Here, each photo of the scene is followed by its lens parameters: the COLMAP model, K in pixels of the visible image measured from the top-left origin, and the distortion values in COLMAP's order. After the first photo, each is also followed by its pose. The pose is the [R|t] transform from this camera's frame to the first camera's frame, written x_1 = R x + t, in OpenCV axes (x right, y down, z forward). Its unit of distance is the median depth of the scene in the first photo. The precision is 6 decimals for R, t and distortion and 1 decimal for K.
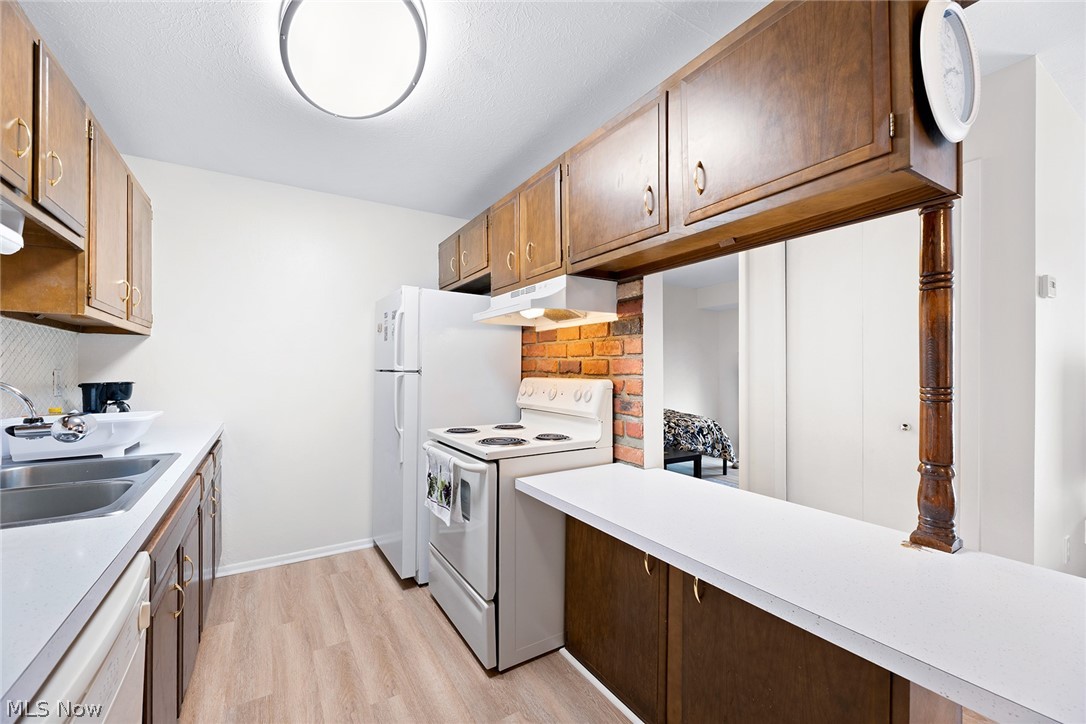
lens RADIAL K [[438.9, 0, 540.7], [0, 438.9, 375.8], [0, 0, 1]] dist [0.003766, -0.001093]
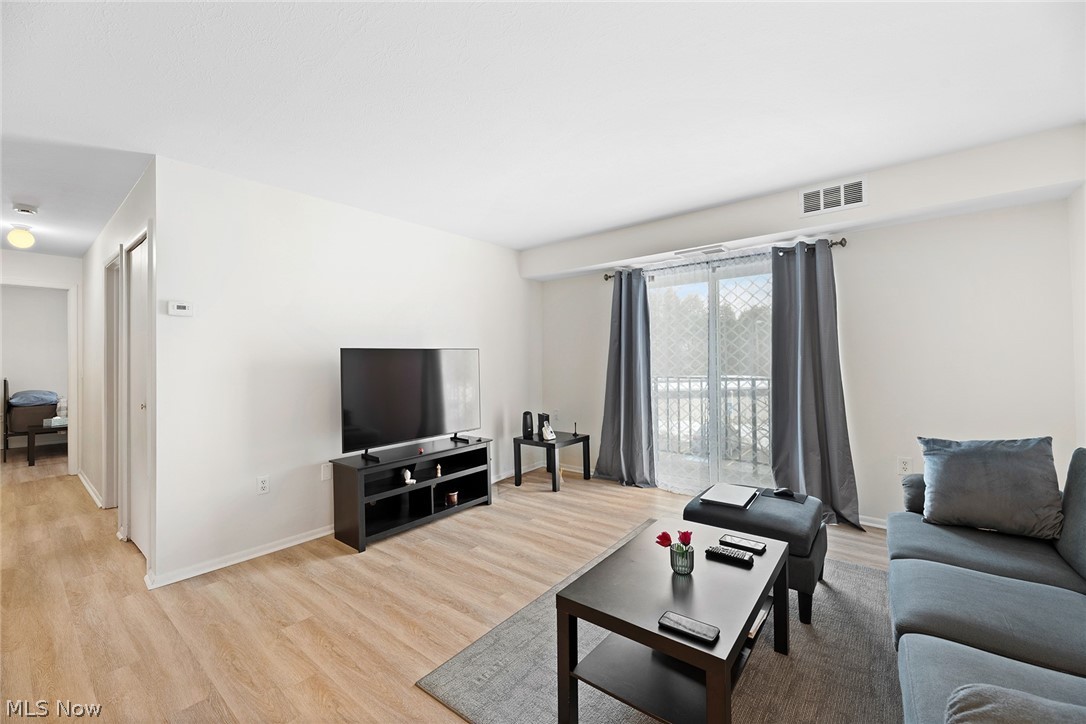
lens RADIAL K [[438.9, 0, 537.6], [0, 438.9, 356.9], [0, 0, 1]] dist [0.003766, -0.001093]
pose [[0.948203, -0.003355, 0.317648, 1.506683], [0.010567, 0.999724, -0.020984, 0.005618], [-0.317490, 0.023253, 0.947977, -0.666099]]
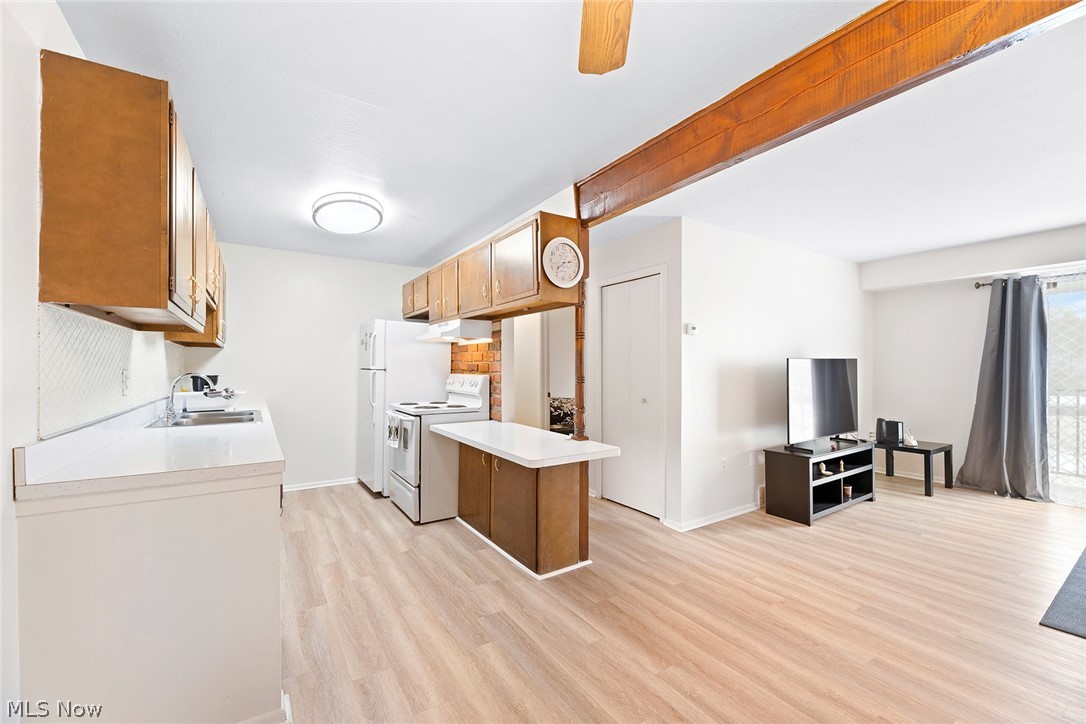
lens RADIAL K [[438.9, 0, 538.4], [0, 438.9, 371.5], [0, 0, 1]] dist [0.003766, -0.001093]
pose [[0.999863, 0.002899, 0.016298, 0.340699], [-0.002834, 0.999988, -0.004040, 0.002437], [-0.016310, 0.003994, 0.999859, -0.832235]]
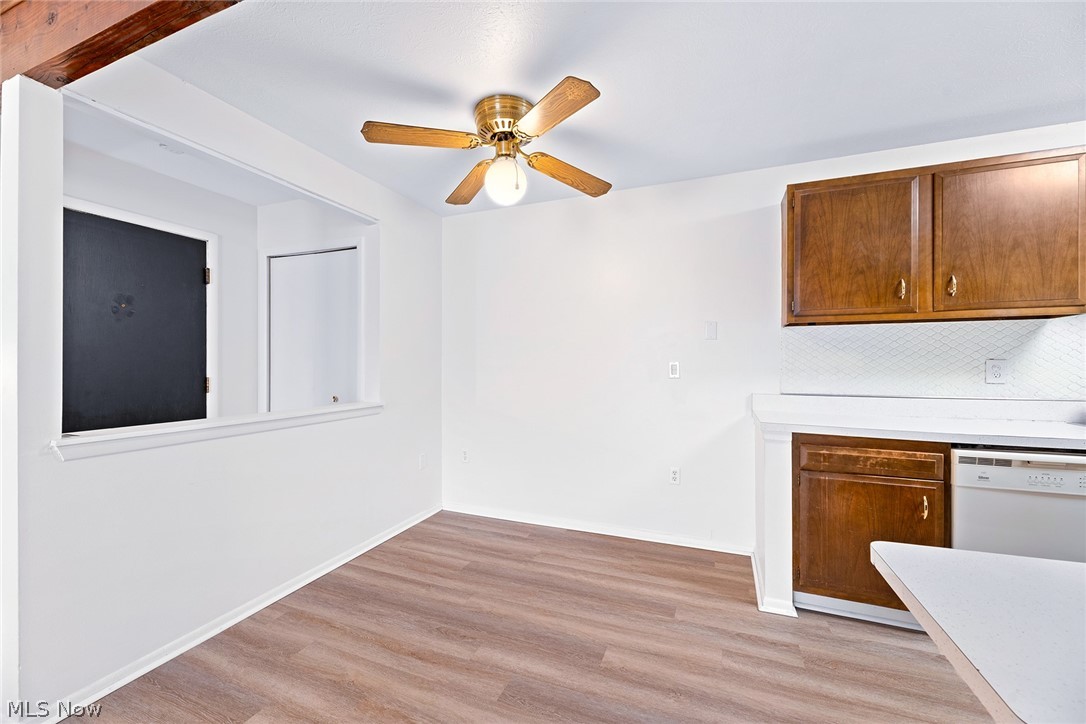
lens RADIAL K [[438.9, 0, 539.2], [0, 438.9, 363.8], [0, 0, 1]] dist [0.003766, -0.001093]
pose [[-0.812619, 0.003011, -0.582787, 0.972615], [-0.001390, 0.999974, 0.007104, 0.001419], [0.582793, 0.006583, -0.812594, 0.447445]]
